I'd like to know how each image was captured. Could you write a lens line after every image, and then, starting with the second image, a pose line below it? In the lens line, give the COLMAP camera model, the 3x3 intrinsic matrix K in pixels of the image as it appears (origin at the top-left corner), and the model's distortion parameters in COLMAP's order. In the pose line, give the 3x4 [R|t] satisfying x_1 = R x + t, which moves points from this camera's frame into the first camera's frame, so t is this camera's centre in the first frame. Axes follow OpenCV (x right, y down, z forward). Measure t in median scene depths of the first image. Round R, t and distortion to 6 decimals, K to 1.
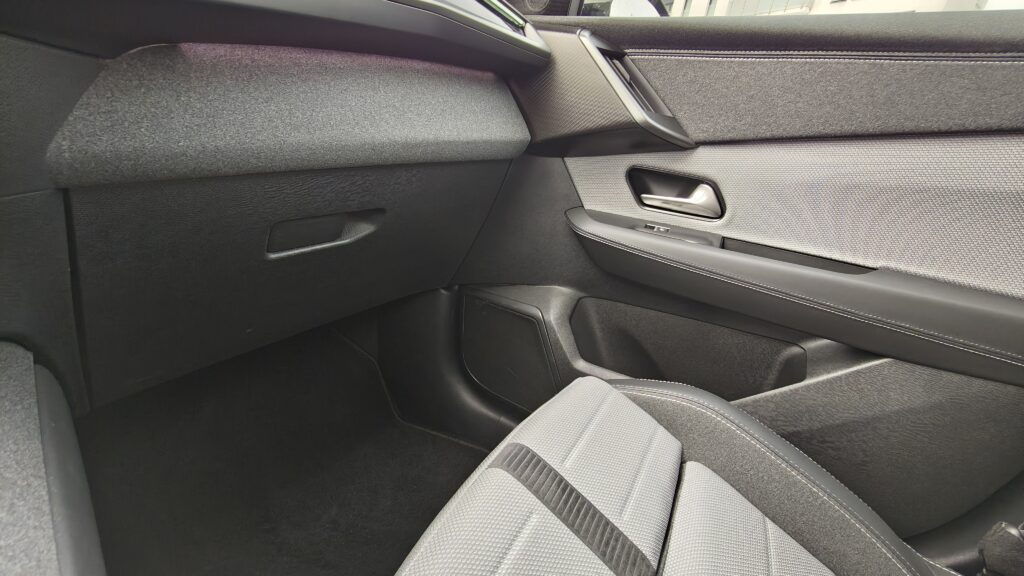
lens RADIAL K [[383.7, 0, 512.0], [0, 383.7, 288.0], [0, 0, 1]] dist [0.000410, 0.000547]
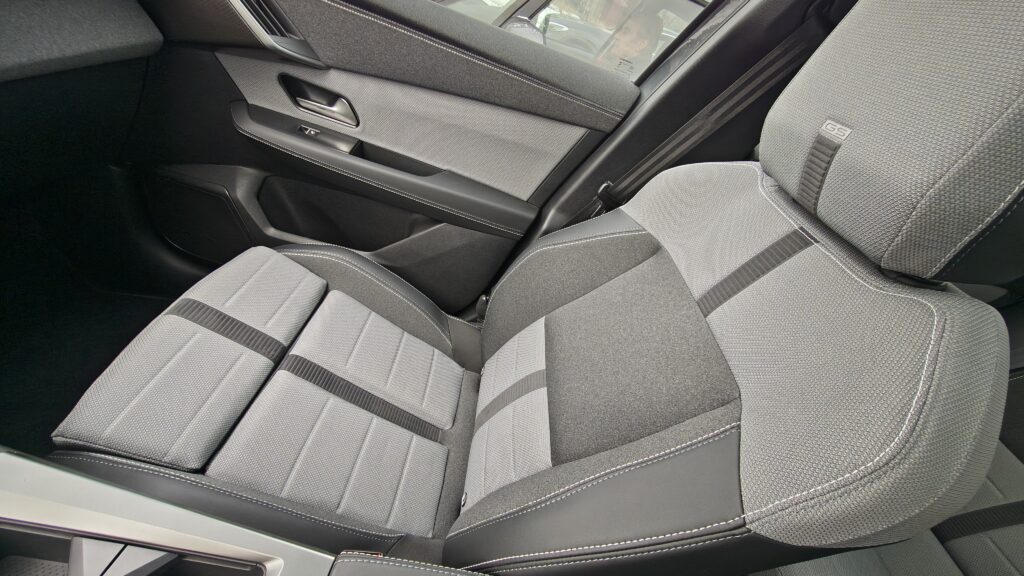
lens RADIAL K [[383.7, 0, 512.0], [0, 383.7, 288.0], [0, 0, 1]] dist [0.000410, 0.000547]
pose [[0.866393, -0.143227, 0.478382, 0.299607], [-0.067010, 0.915974, 0.395603, -0.252045], [-0.494847, -0.374804, 0.783995, -0.638932]]
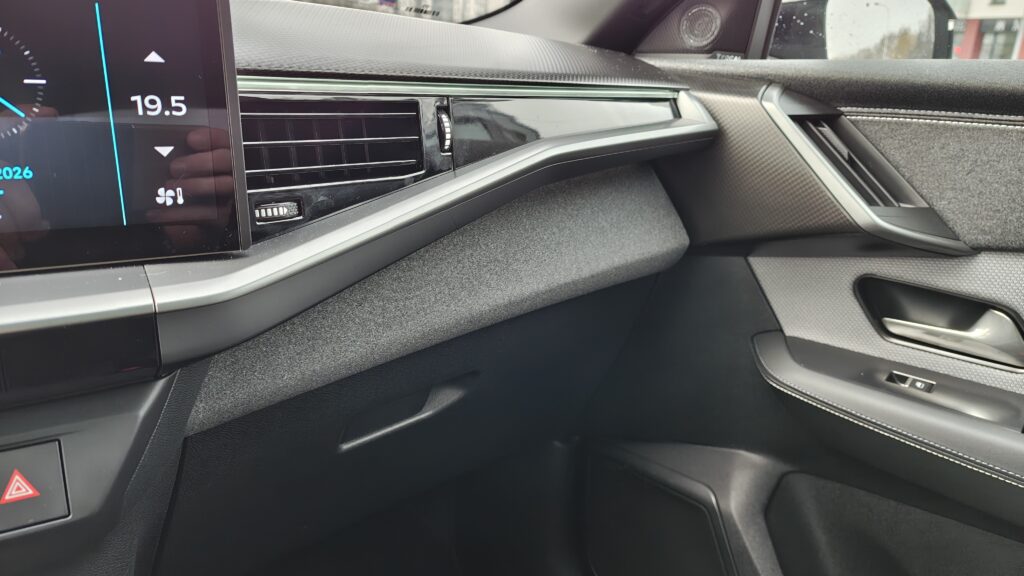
lens RADIAL K [[713.0, 0, 512.0], [0, 713.0, 288.0], [0, 0, 1]] dist [0.065757, -0.057373]
pose [[0.970836, -0.003973, -0.239710, 0.050552], [-0.018441, 0.995663, -0.091188, -0.203935], [0.239032, 0.092949, 0.966553, -0.275966]]
